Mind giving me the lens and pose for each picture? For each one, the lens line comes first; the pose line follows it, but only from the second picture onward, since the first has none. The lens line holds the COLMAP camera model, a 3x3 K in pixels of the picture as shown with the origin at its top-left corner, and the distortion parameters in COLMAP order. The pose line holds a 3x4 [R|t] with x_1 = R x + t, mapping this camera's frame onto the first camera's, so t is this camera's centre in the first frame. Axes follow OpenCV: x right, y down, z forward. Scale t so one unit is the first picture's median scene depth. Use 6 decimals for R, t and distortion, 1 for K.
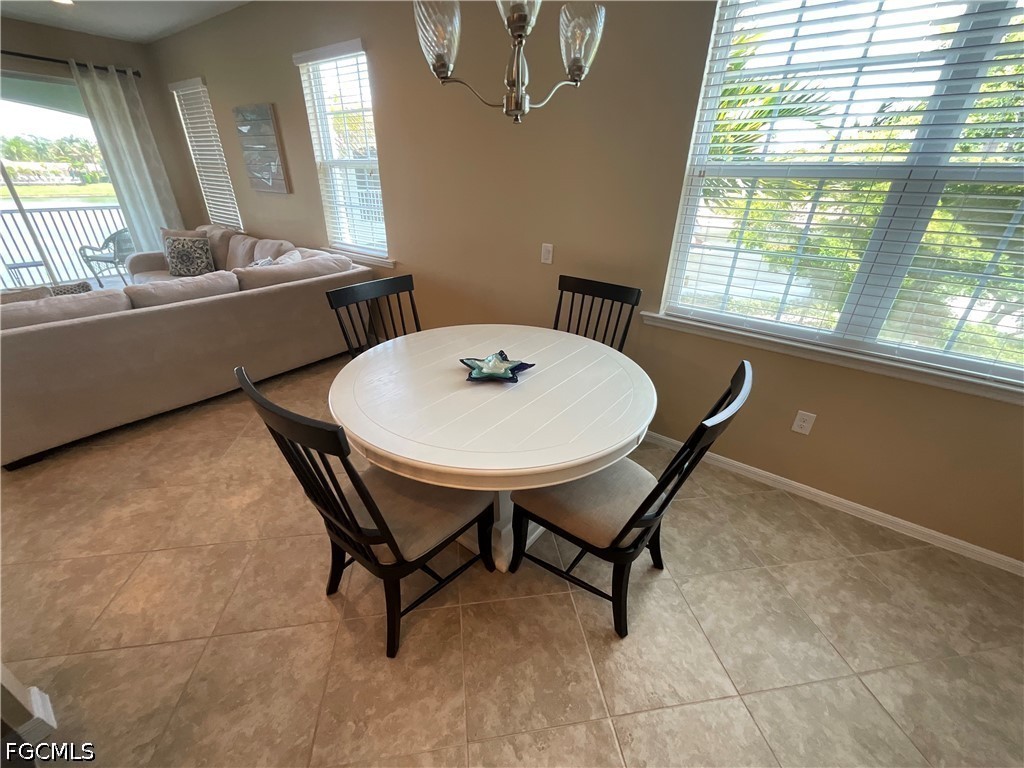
lens RADIAL K [[429.3, 0, 512.0], [0, 429.3, 384.0], [0, 0, 1]] dist [-0.002208, -0.000622]
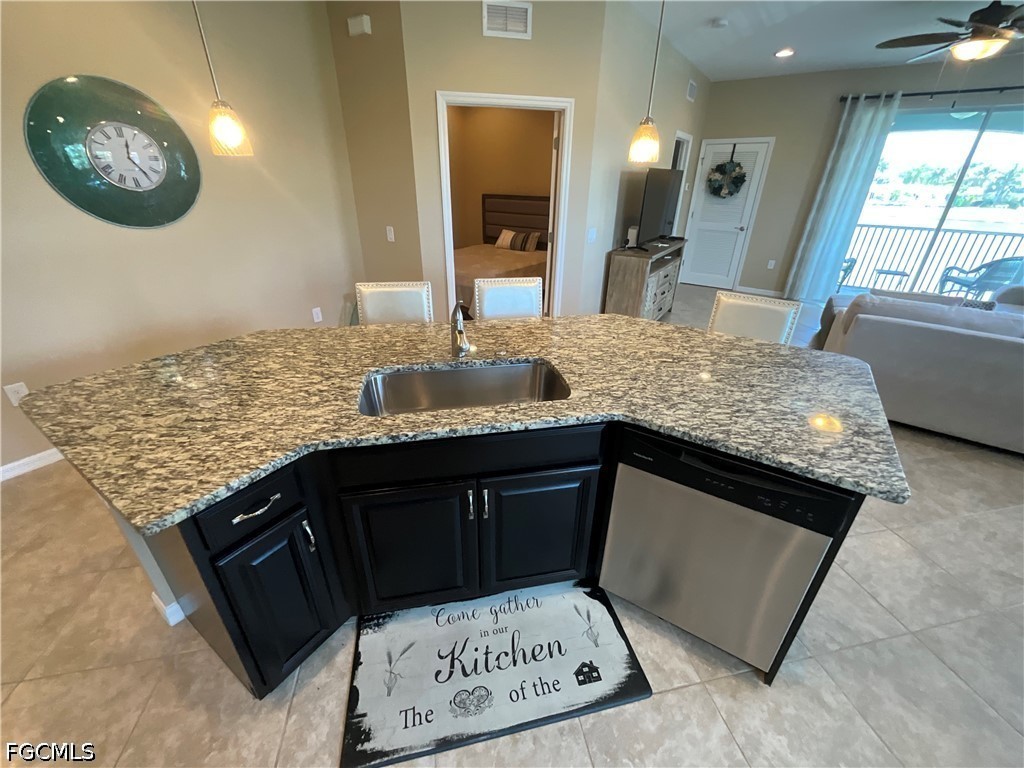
lens RADIAL K [[413.0, 0, 512.0], [0, 413.0, 384.0], [0, 0, 1]] dist [0.000932, -0.000079]
pose [[0.058975, 0.431248, -0.900304, -0.034677], [-0.459533, 0.812362, 0.359022, 0.059976], [0.886201, 0.392546, 0.246081, -0.127281]]
